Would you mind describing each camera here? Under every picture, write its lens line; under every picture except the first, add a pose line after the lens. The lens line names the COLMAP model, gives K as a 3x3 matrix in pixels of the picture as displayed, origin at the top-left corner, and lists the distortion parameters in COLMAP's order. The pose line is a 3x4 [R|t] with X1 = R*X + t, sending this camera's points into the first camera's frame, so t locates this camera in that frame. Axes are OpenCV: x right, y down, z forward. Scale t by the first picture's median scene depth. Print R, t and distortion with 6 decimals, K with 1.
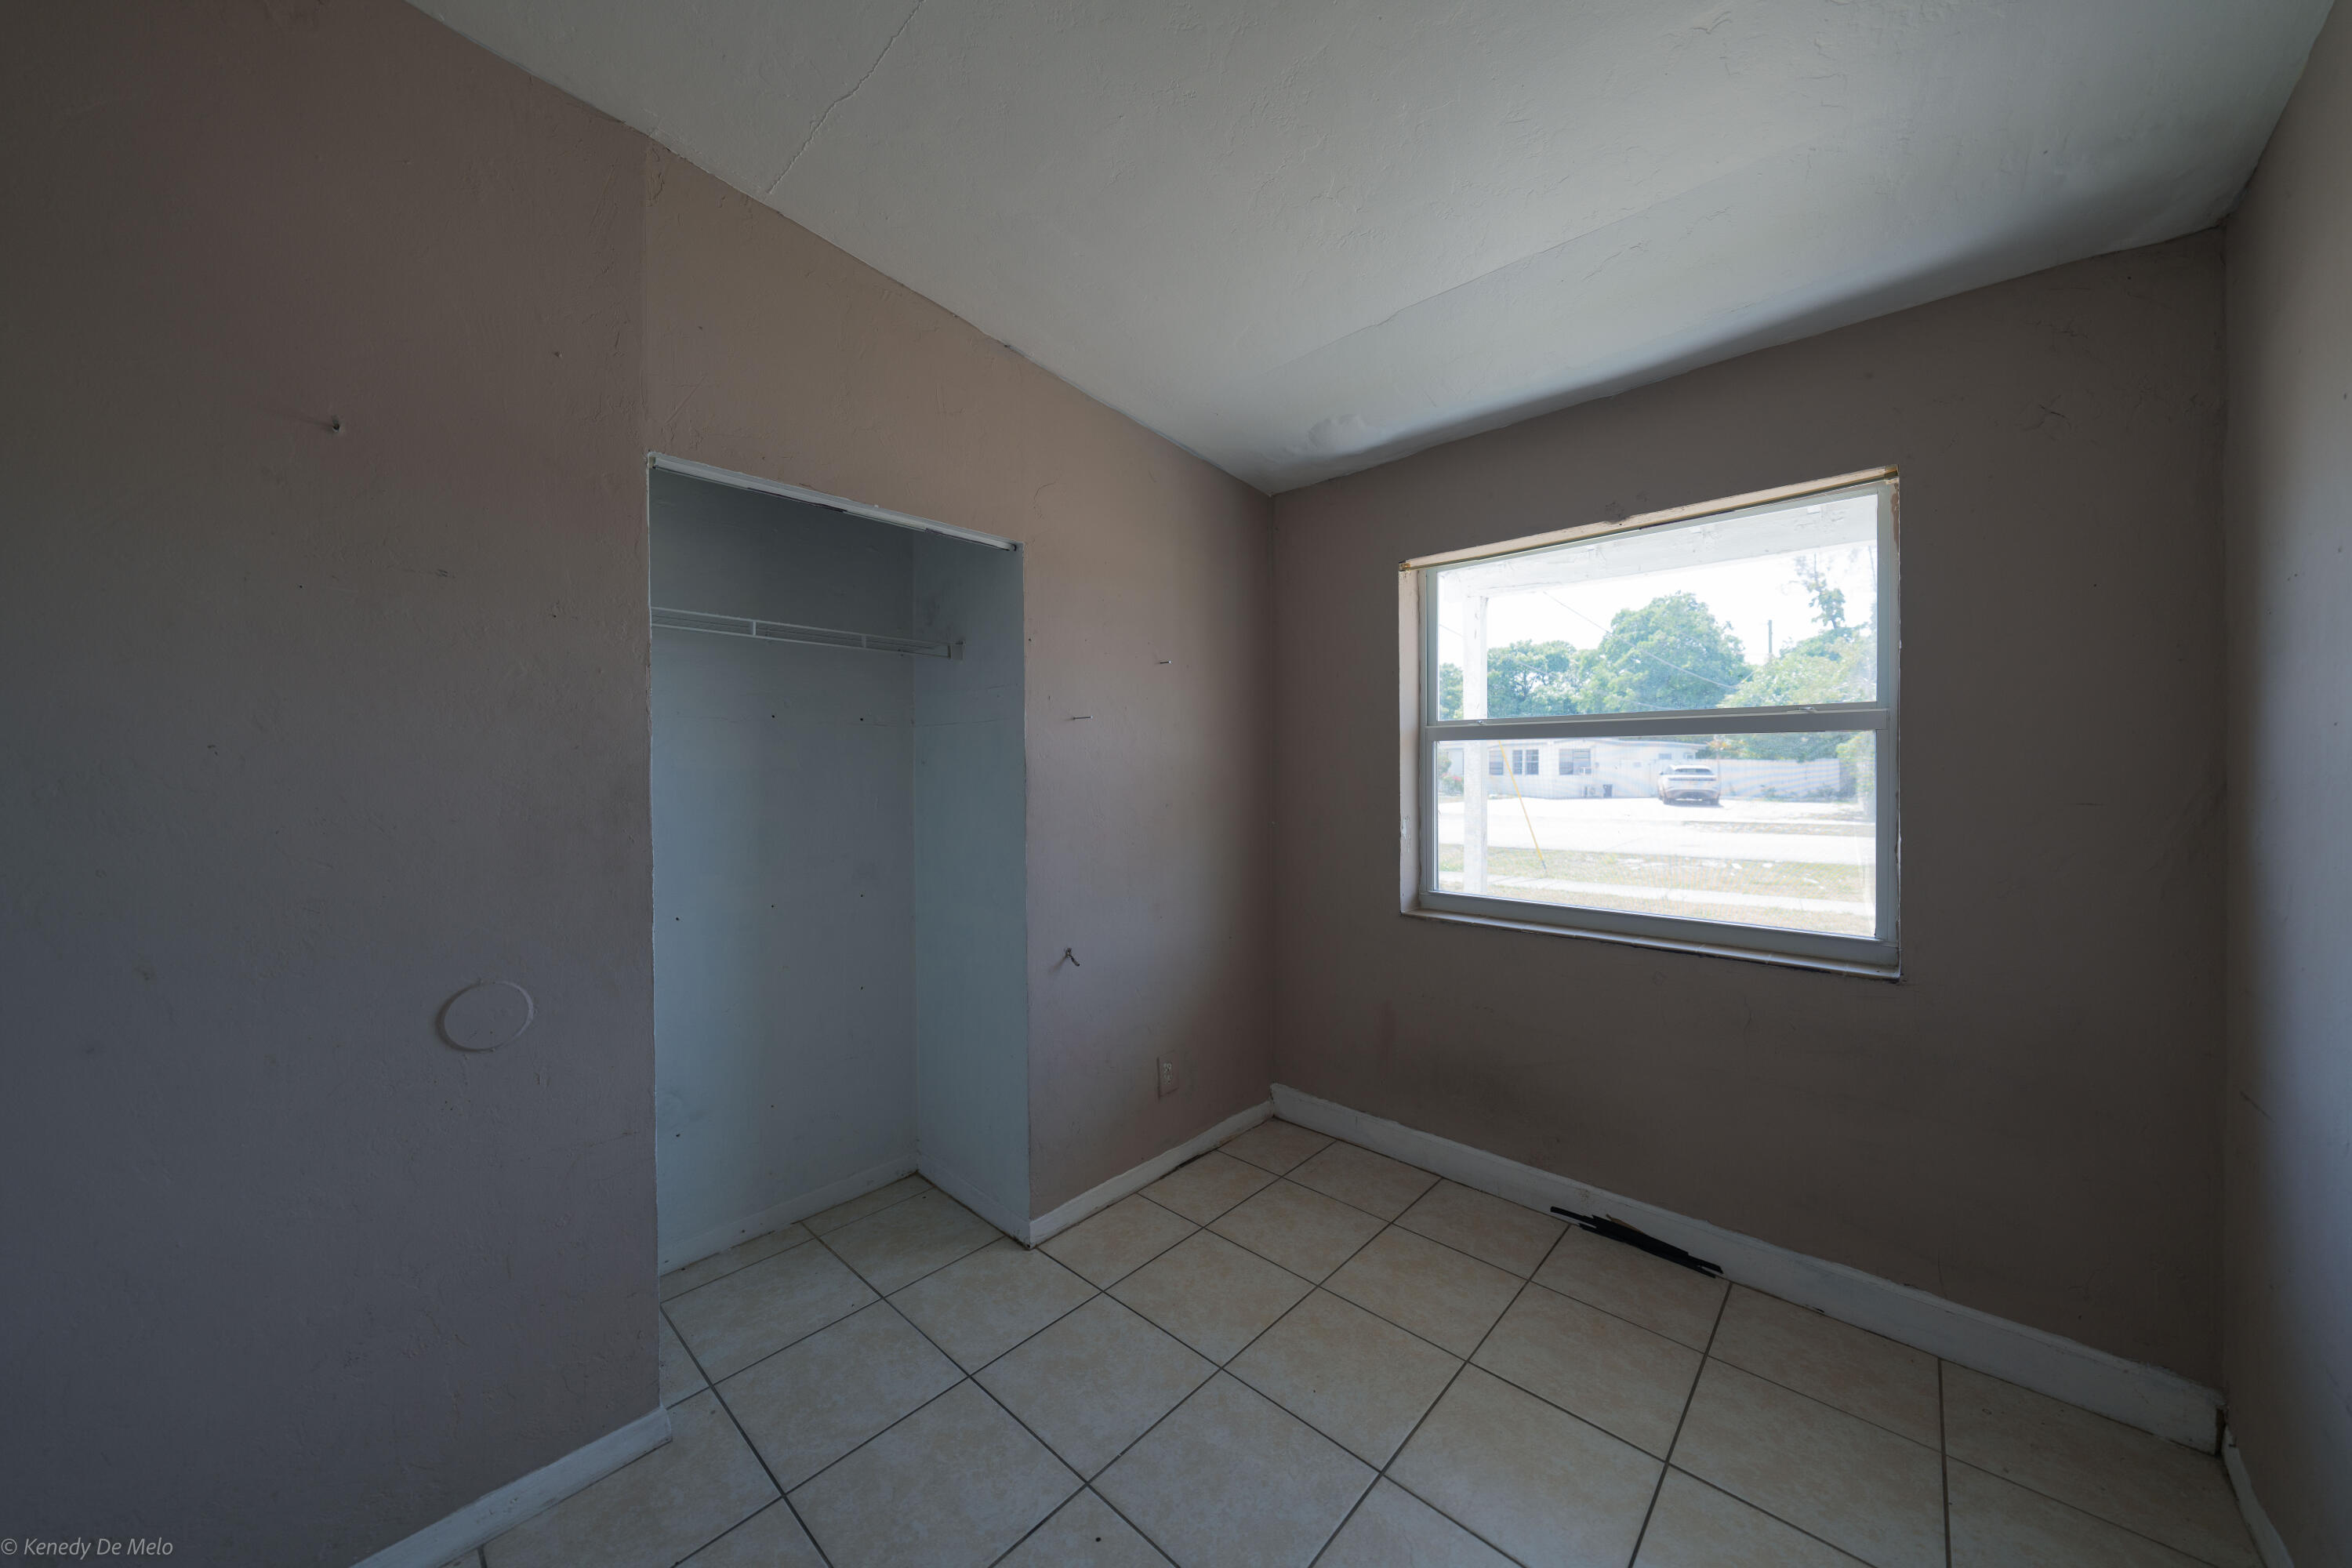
lens RADIAL K [[796.8, 0, 1178.4], [0, 796.8, 778.9], [0, 0, 1]] dist [0.000924, -0.000051]
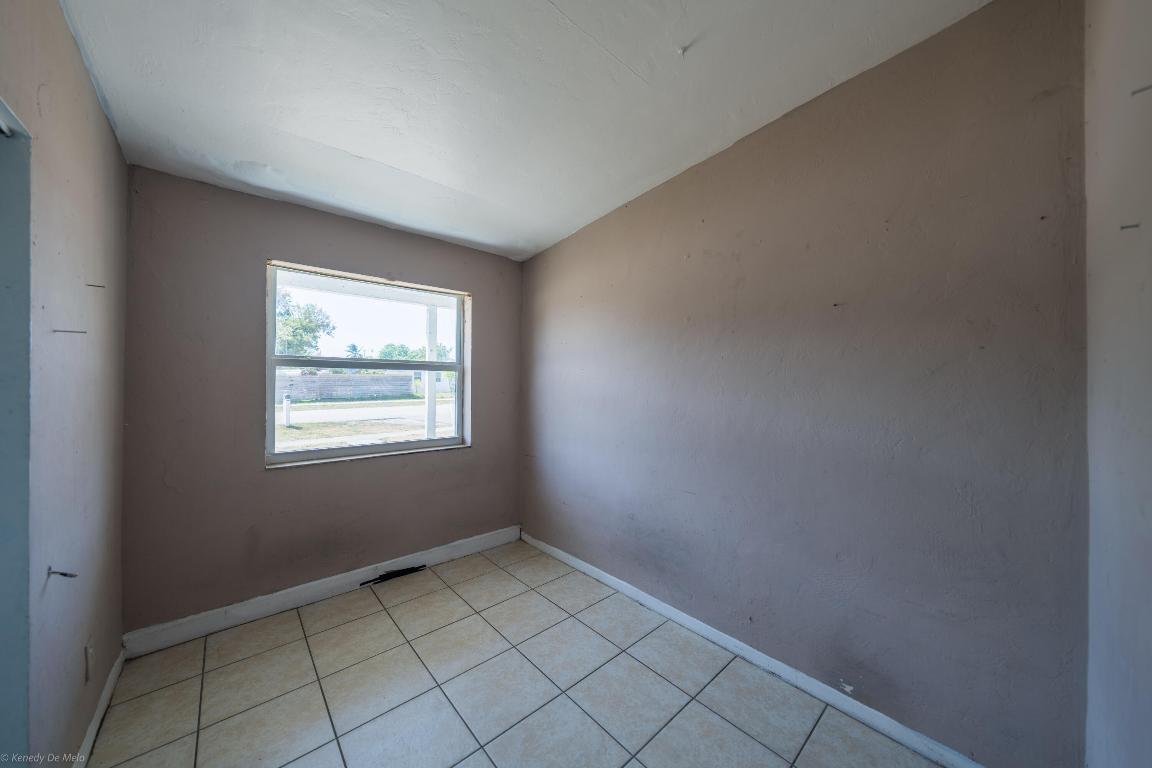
lens RADIAL K [[390.3, 0, 577.2], [0, 390.3, 381.5], [0, 0, 1]] dist [0.000924, -0.000051]
pose [[0.097018, 0.006035, 0.995264, -0.549083], [0.001976, 0.999978, -0.006256, -0.008244], [-0.995281, 0.002573, 0.097004, 0.311596]]
